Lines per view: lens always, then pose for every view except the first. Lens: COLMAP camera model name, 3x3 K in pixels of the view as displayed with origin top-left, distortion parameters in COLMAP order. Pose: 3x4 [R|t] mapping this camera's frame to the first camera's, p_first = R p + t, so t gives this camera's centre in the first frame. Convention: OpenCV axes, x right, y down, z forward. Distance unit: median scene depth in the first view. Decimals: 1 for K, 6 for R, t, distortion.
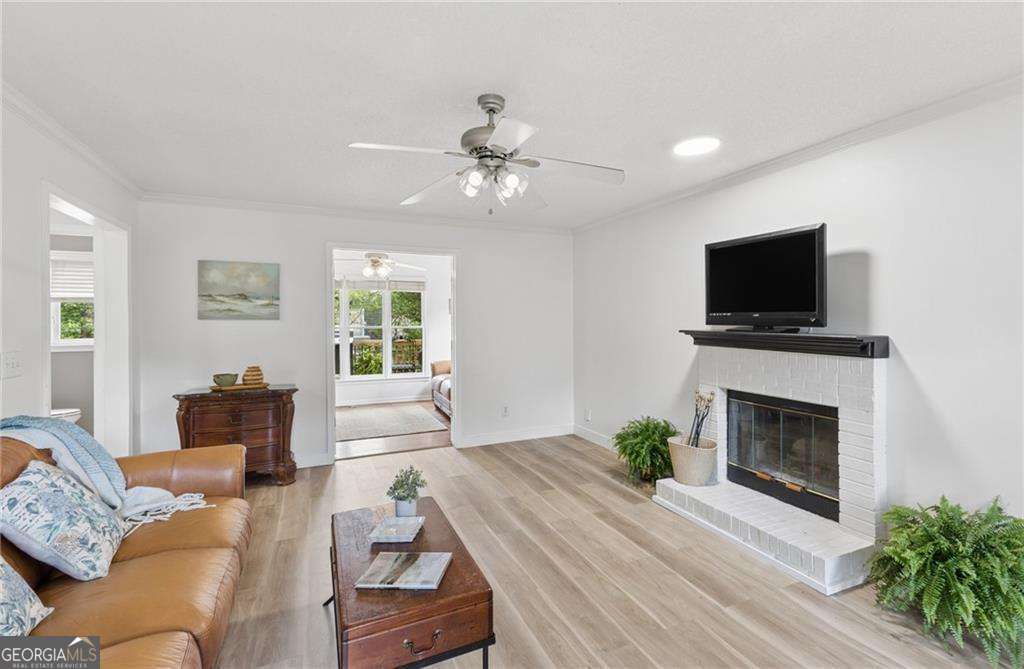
lens RADIAL K [[473.1, 0, 549.0], [0, 473.1, 319.3], [0, 0, 1]] dist [0.001596, 0.000206]
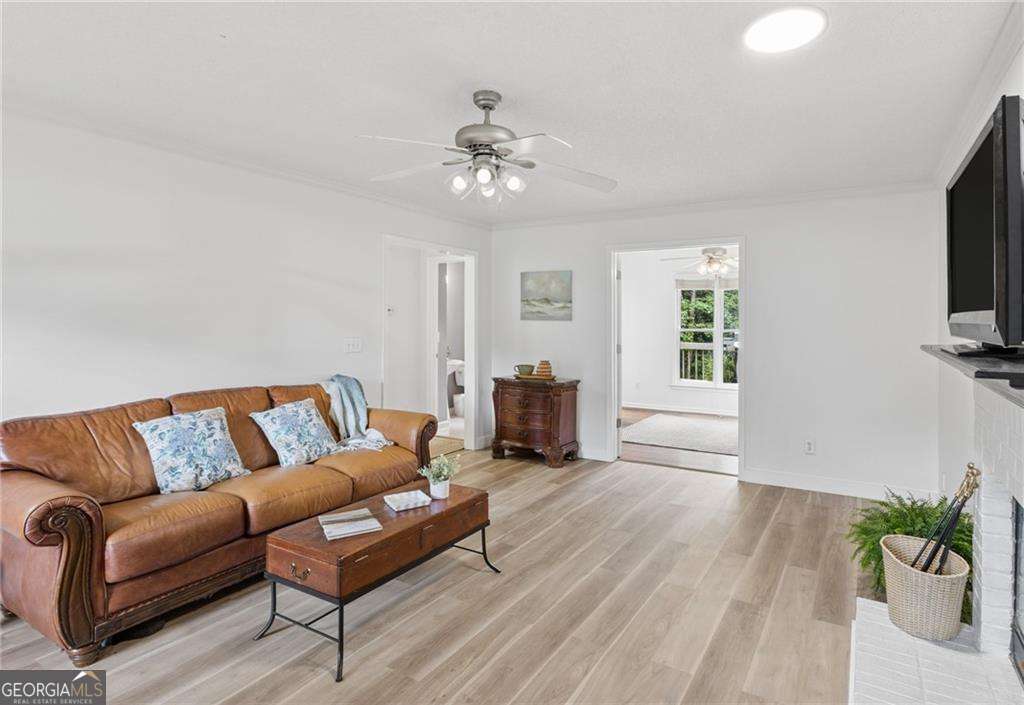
lens RADIAL K [[543.5, 0, 570.2], [0, 543.5, 321.7], [0, 0, 1]] dist [-0.002996, -0.000816]
pose [[0.575517, 0.007585, -0.817755, 0.549906], [-0.009034, 0.999955, 0.002917, -0.000402], [0.817740, 0.005708, 0.575559, 0.306891]]
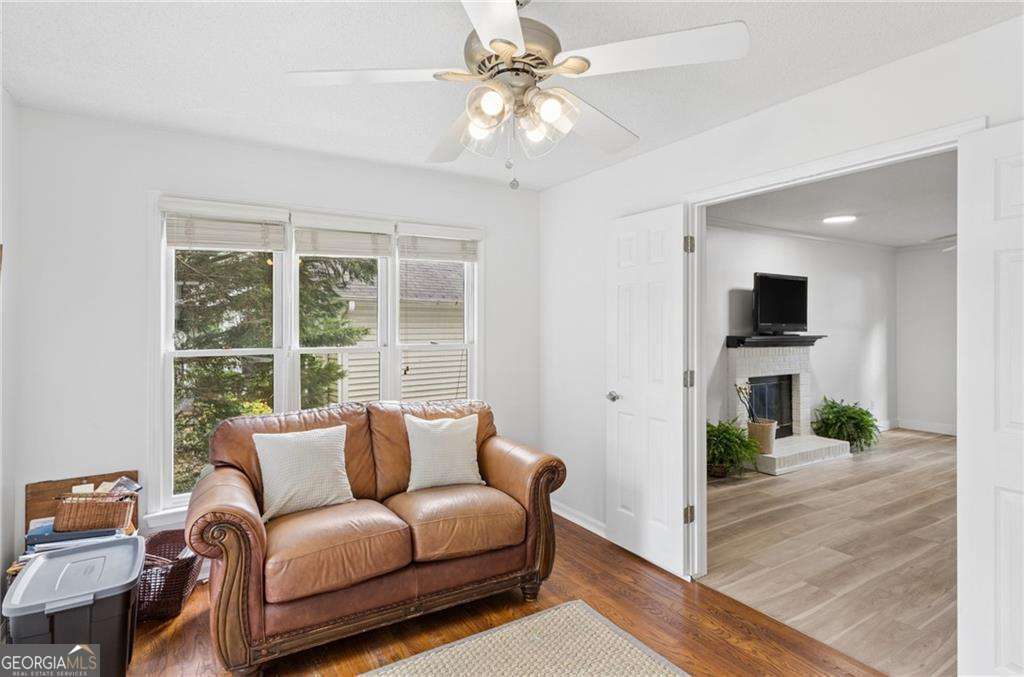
lens RADIAL K [[522.7, 0, 508.8], [0, 522.7, 319.3], [0, 0, 1]] dist [0.004111, 0.000160]
pose [[-0.081126, 0.006260, 0.996684, -1.050205], [-0.004544, 0.999968, -0.006651, -0.009949], [-0.996693, -0.005069, -0.081095, 1.747952]]
